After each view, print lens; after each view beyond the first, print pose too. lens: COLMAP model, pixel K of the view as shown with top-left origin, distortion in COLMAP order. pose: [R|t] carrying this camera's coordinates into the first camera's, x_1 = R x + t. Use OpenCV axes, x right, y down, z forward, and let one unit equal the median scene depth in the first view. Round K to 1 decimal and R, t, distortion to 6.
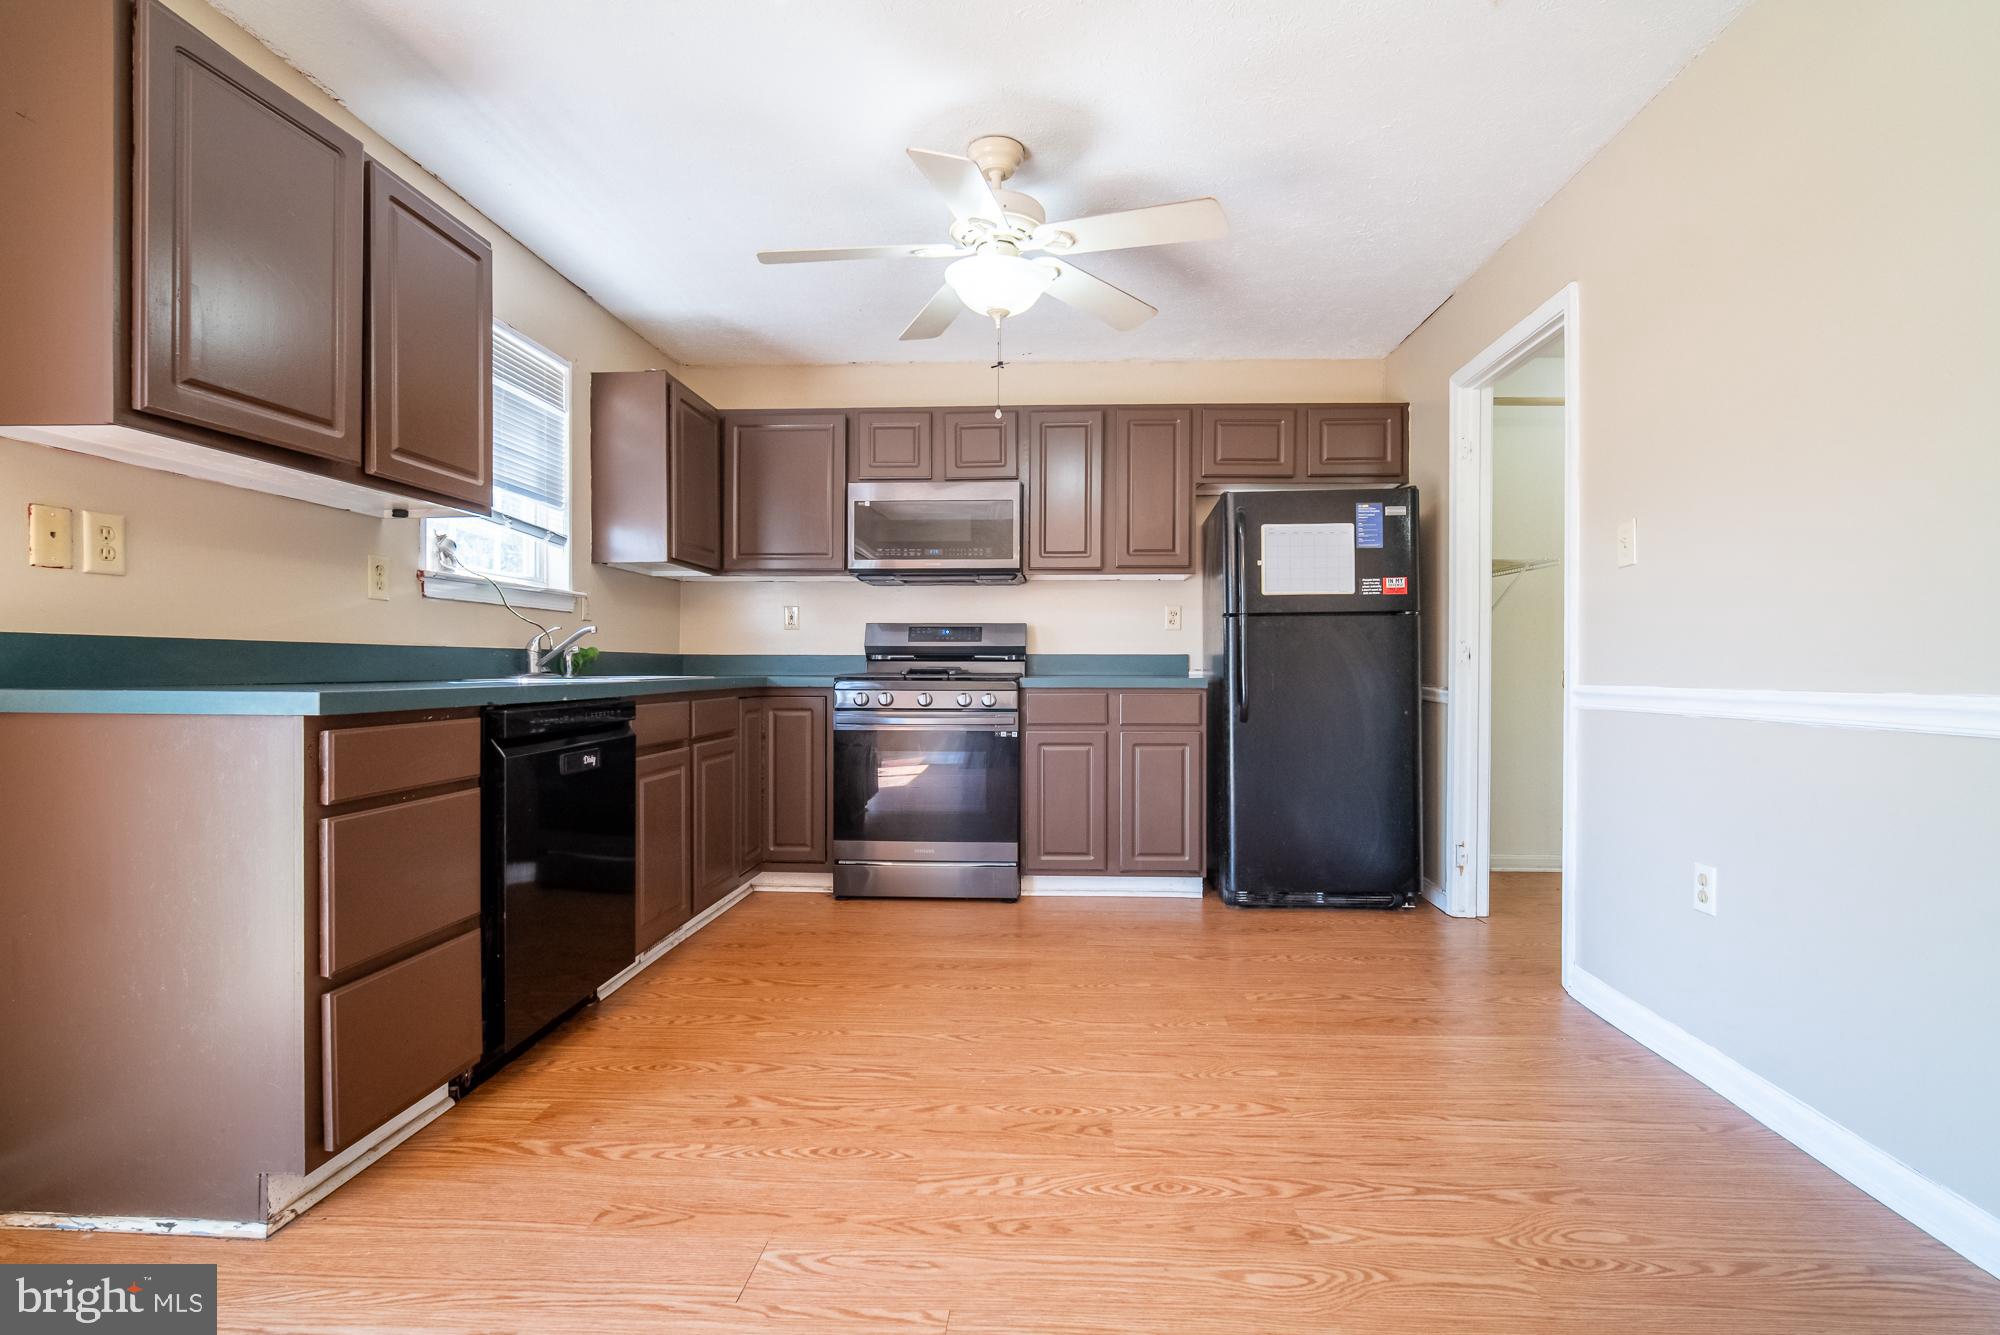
lens RADIAL K [[923.1, 0, 1000.0], [0, 923.1, 667.5], [0, 0, 1]] dist [-0.005065, 0.000439]
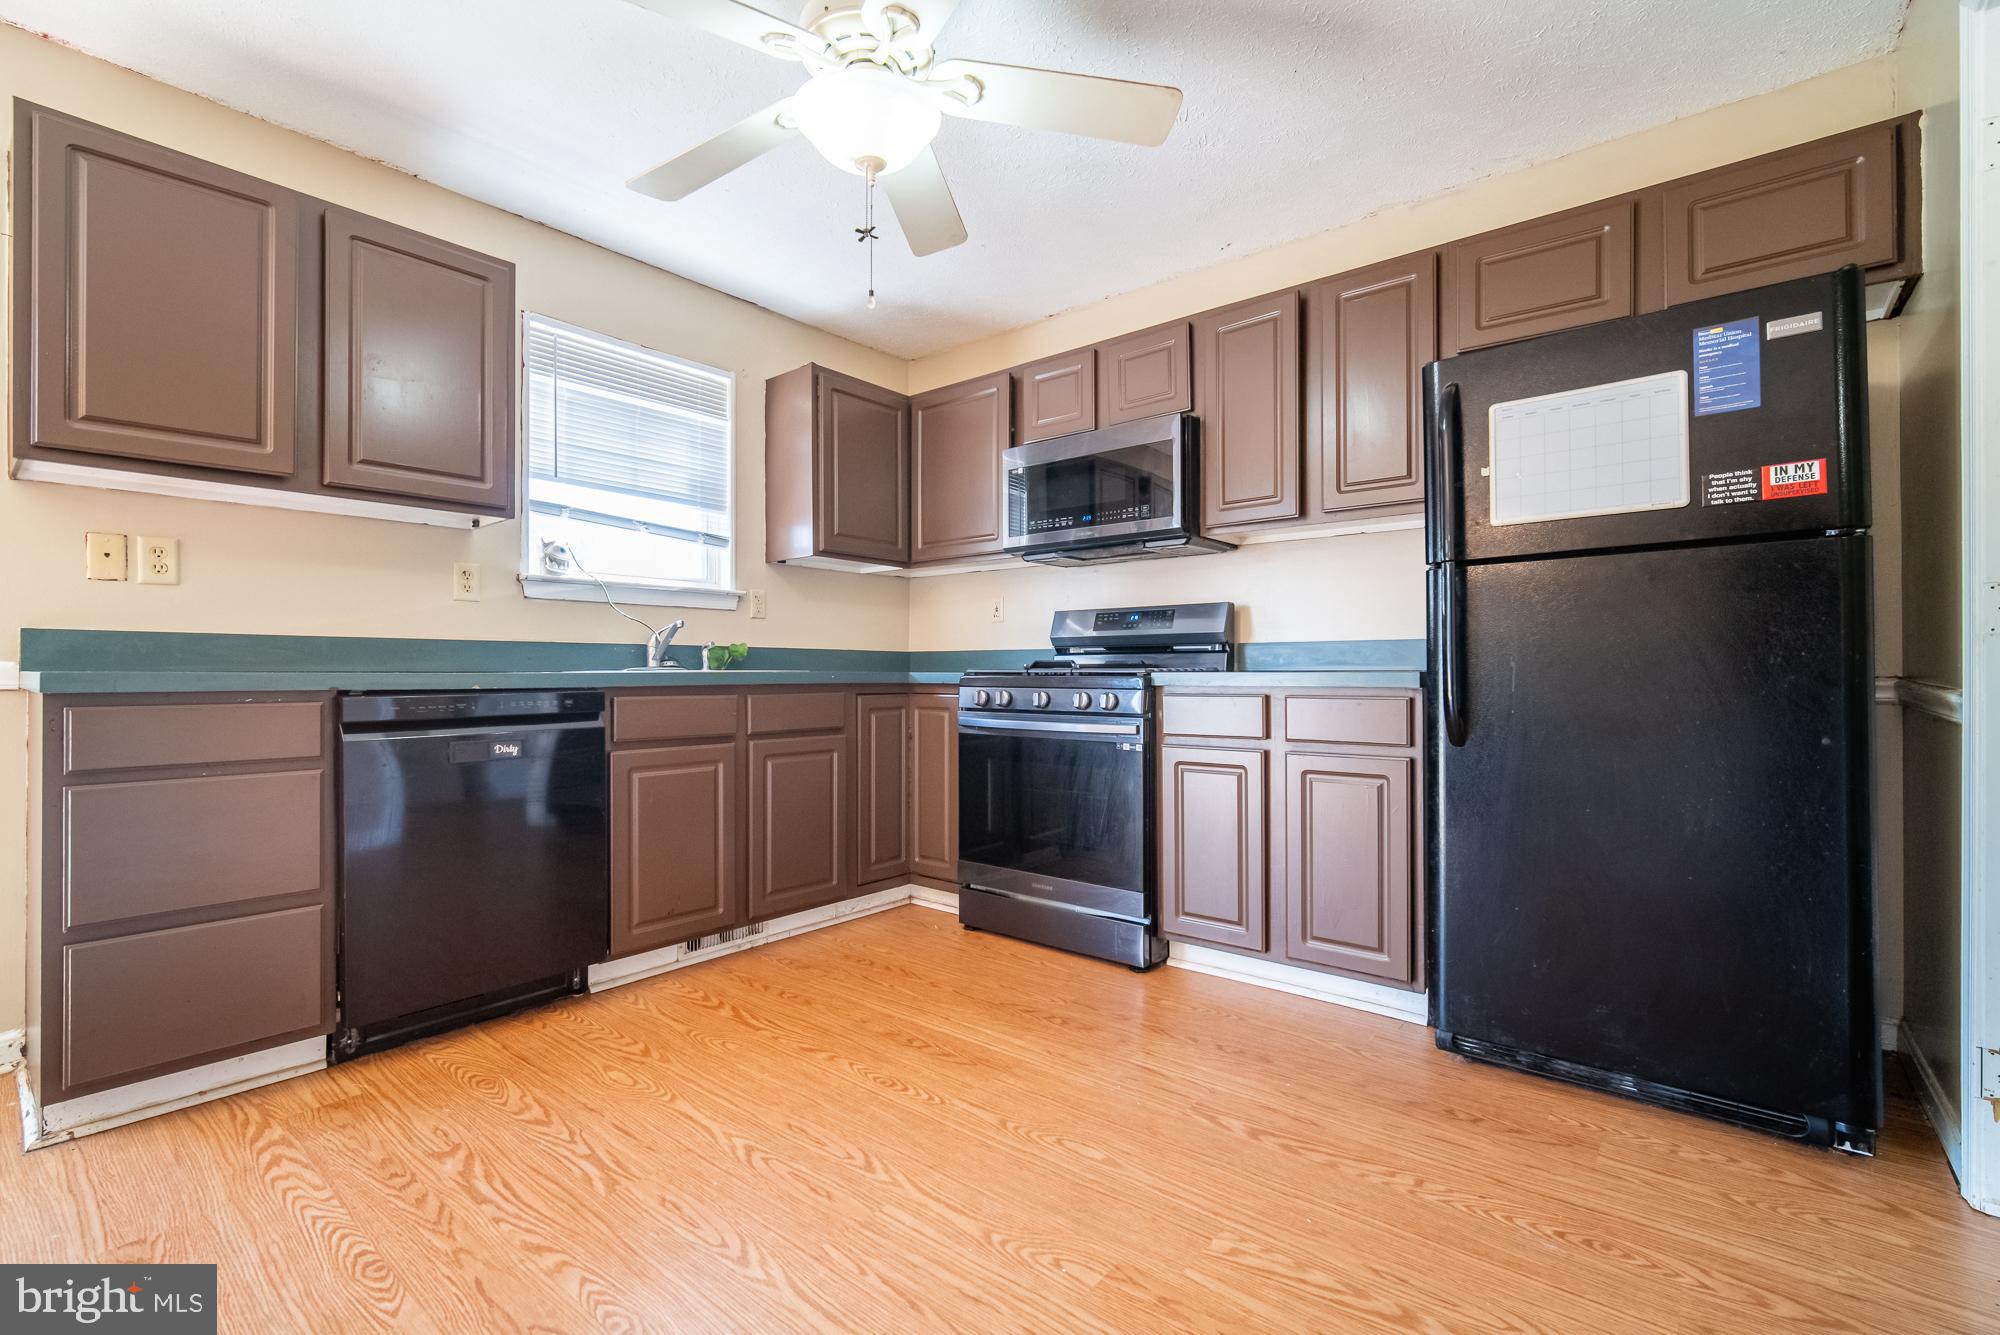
lens RADIAL K [[869.9, 0, 1000.0], [0, 869.9, 667.5], [0, 0, 1]] dist [-0.014799, 0.005879]
pose [[0.802257, -0.006337, -0.596945, 0.420085], [0.001140, 0.999958, -0.009083, 0.016545], [0.596977, 0.006606, 0.802231, 0.445880]]
